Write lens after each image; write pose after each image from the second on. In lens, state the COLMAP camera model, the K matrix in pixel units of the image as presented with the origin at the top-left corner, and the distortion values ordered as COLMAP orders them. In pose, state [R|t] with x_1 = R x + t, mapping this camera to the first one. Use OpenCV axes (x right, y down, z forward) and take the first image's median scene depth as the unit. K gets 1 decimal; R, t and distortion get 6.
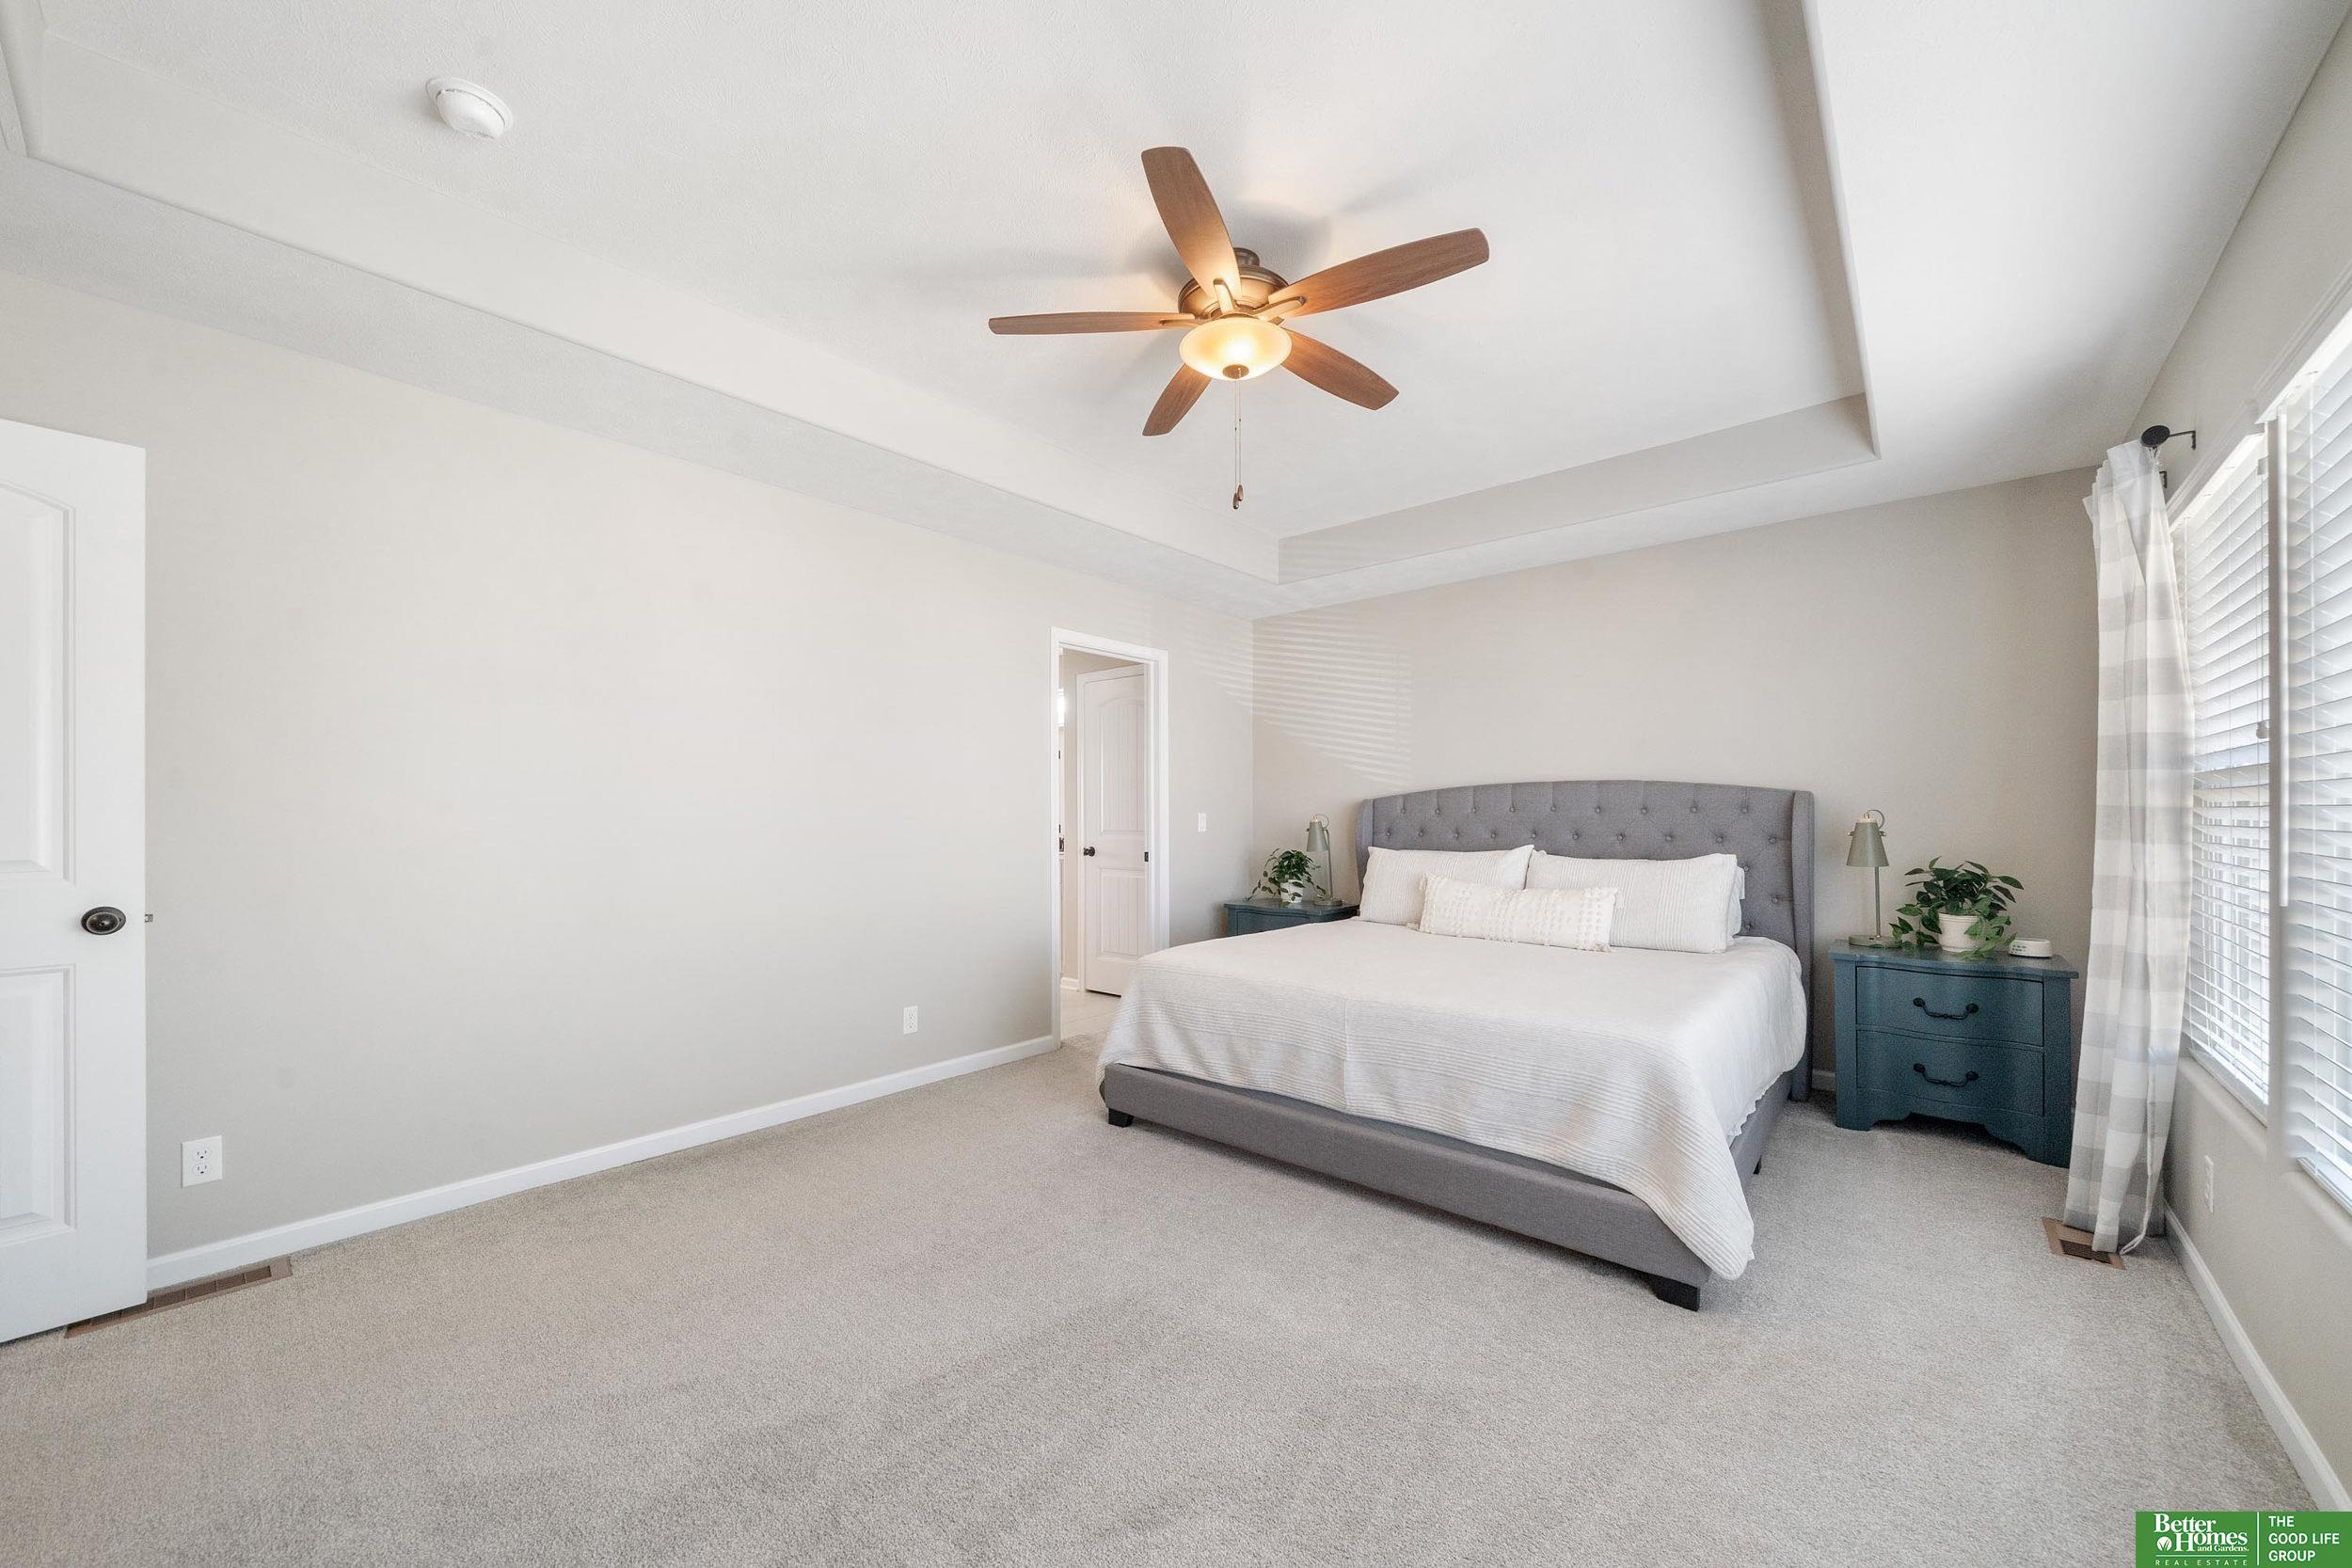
lens RADIAL K [[881.1, 0, 1187.5], [0, 881.1, 807.1], [0, 0, 1]] dist [-0.008129, 0.000734]
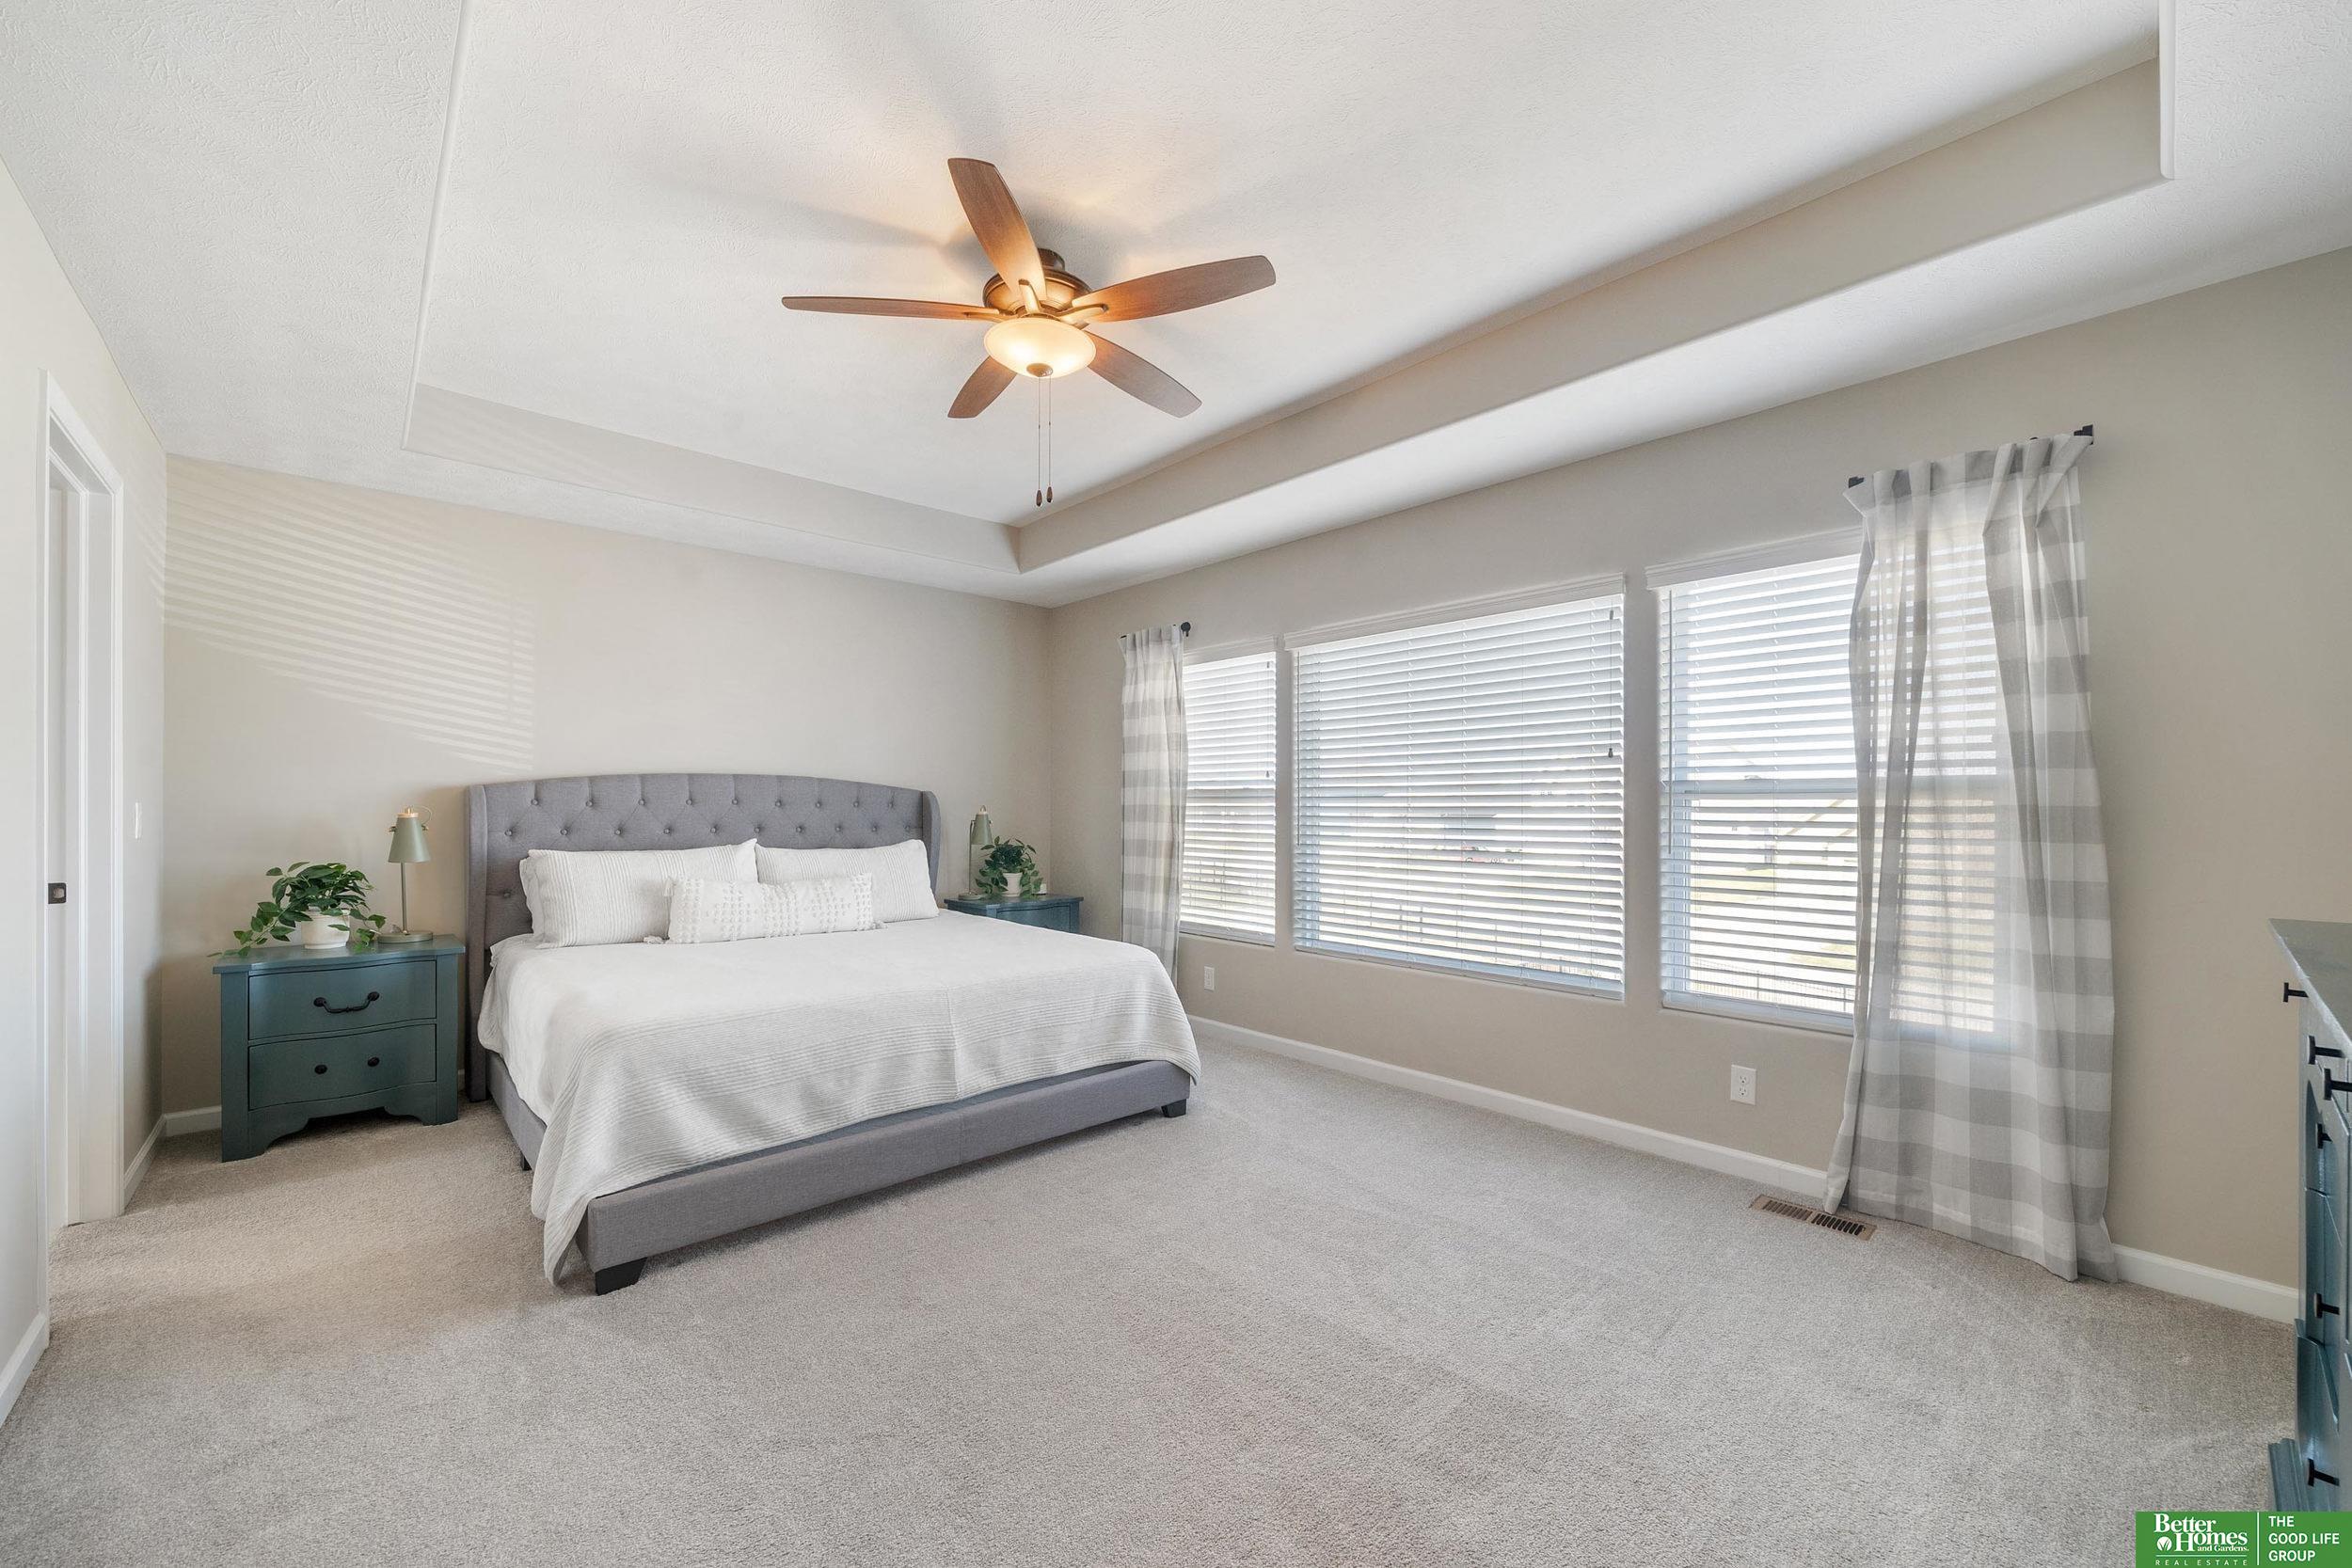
lens RADIAL K [[881.1, 0, 1188.8], [0, 881.1, 798.8], [0, 0, 1]] dist [-0.008129, 0.000734]
pose [[0.122995, 0.014024, 0.992308, -0.657418], [-0.013183, 0.999835, -0.012497, 0.005188], [-0.992320, -0.011545, 0.123160, 0.498830]]
